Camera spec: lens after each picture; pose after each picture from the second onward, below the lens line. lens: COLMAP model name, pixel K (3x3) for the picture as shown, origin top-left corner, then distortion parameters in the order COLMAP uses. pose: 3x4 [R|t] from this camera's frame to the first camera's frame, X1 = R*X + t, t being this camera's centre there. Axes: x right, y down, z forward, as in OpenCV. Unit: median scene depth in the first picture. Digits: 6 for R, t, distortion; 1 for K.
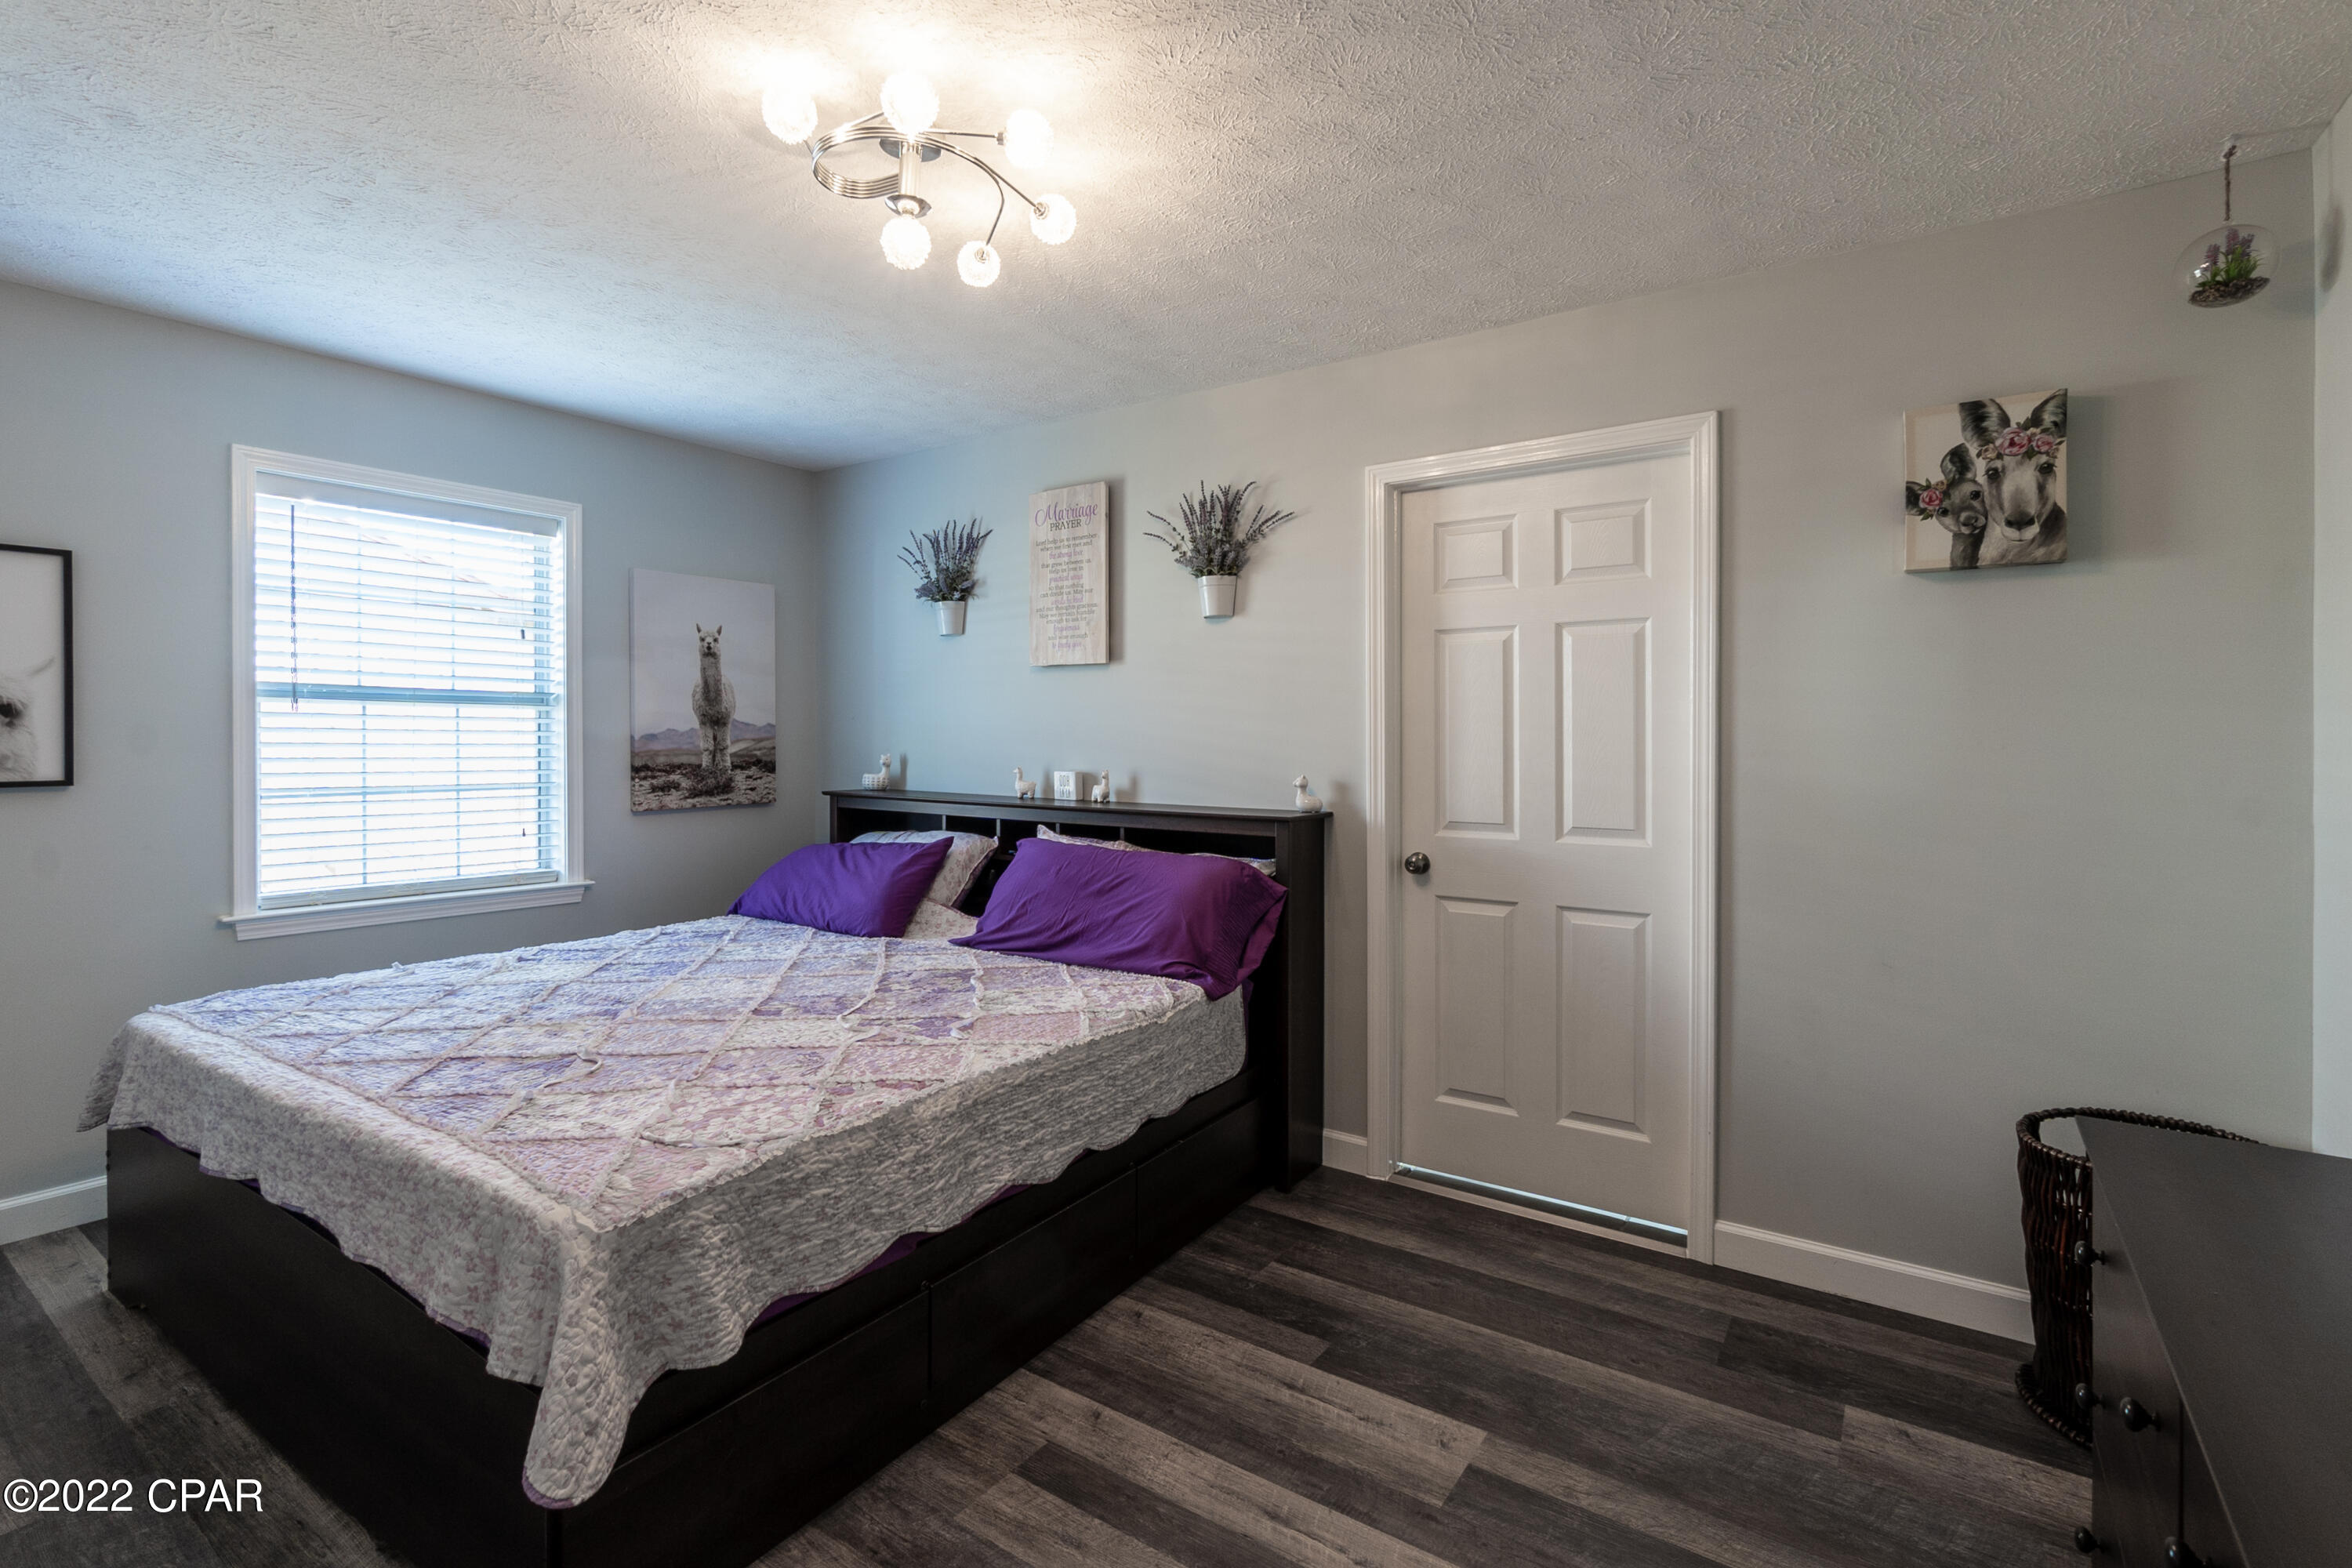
lens RADIAL K [[1078.9, 0, 1181.2], [0, 1078.9, 730.8], [0, 0, 1]] dist [0.000377, -0.000600]
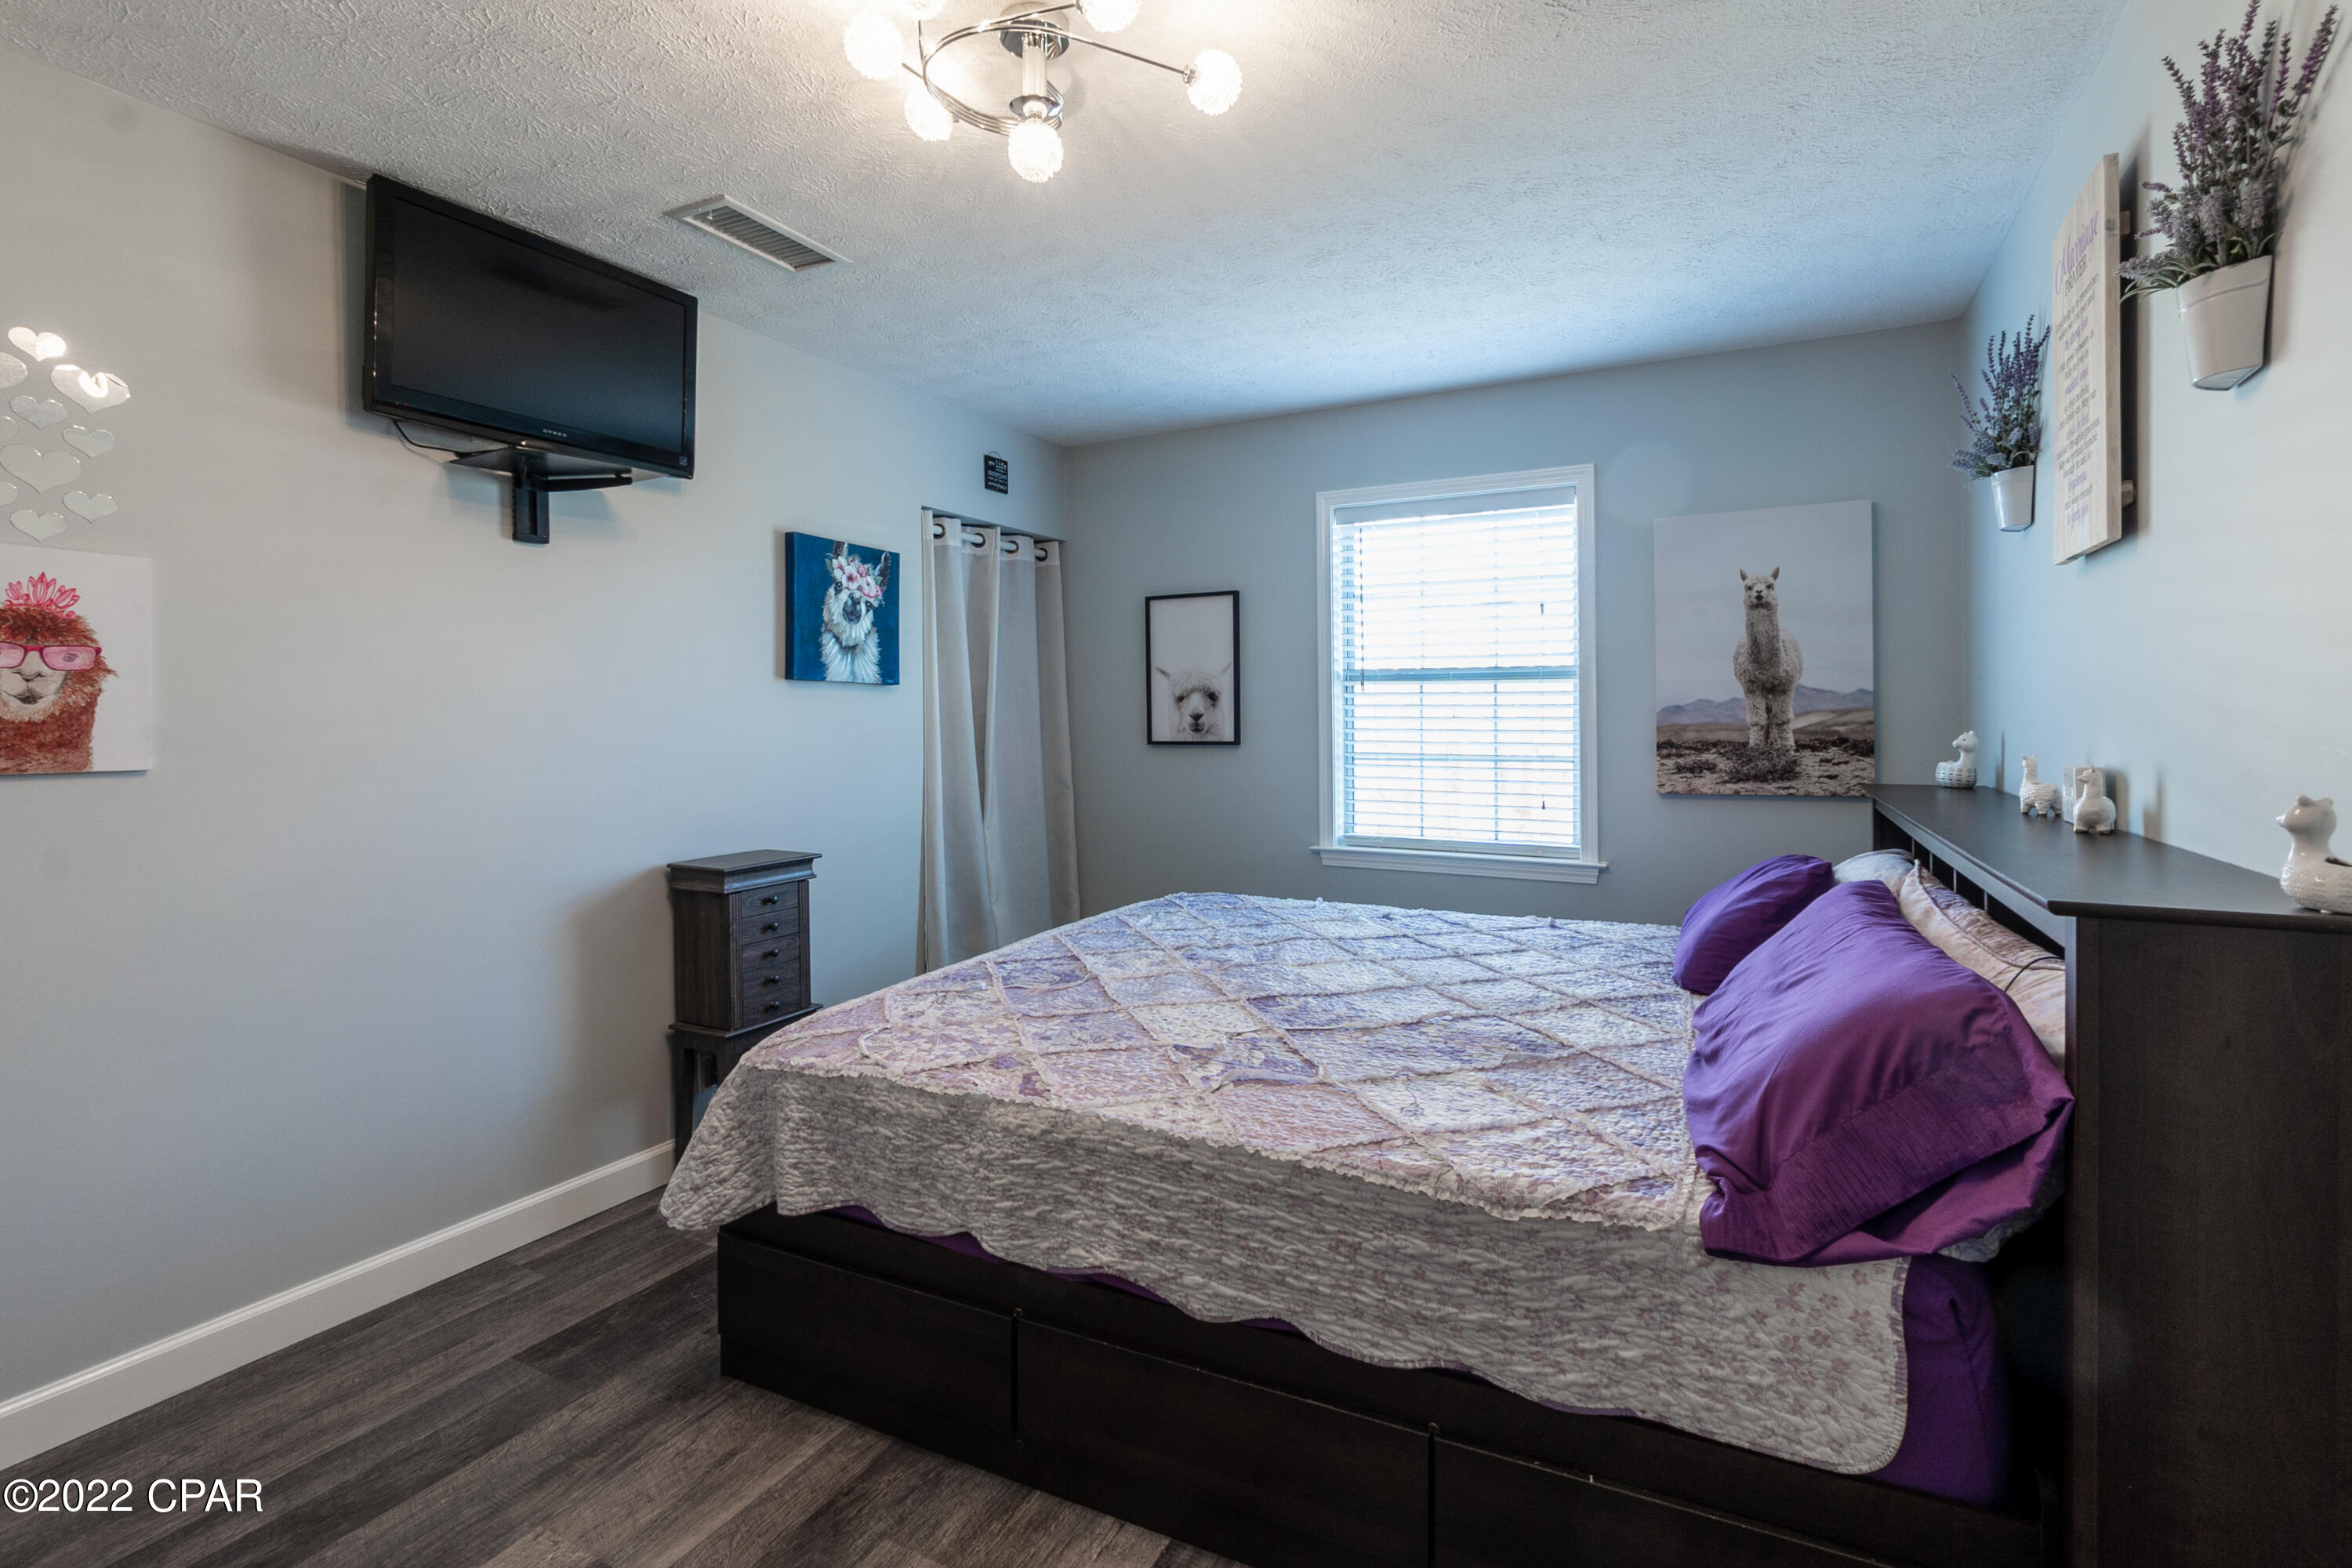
lens RADIAL K [[1078.9, 0, 1181.2], [0, 1078.9, 730.8], [0, 0, 1]] dist [0.000377, -0.000600]
pose [[0.125850, 0.006127, -0.992030, 0.337382], [0.009918, 0.999923, 0.007434, 0.013451], [0.992000, -0.010775, 0.125780, 0.522726]]
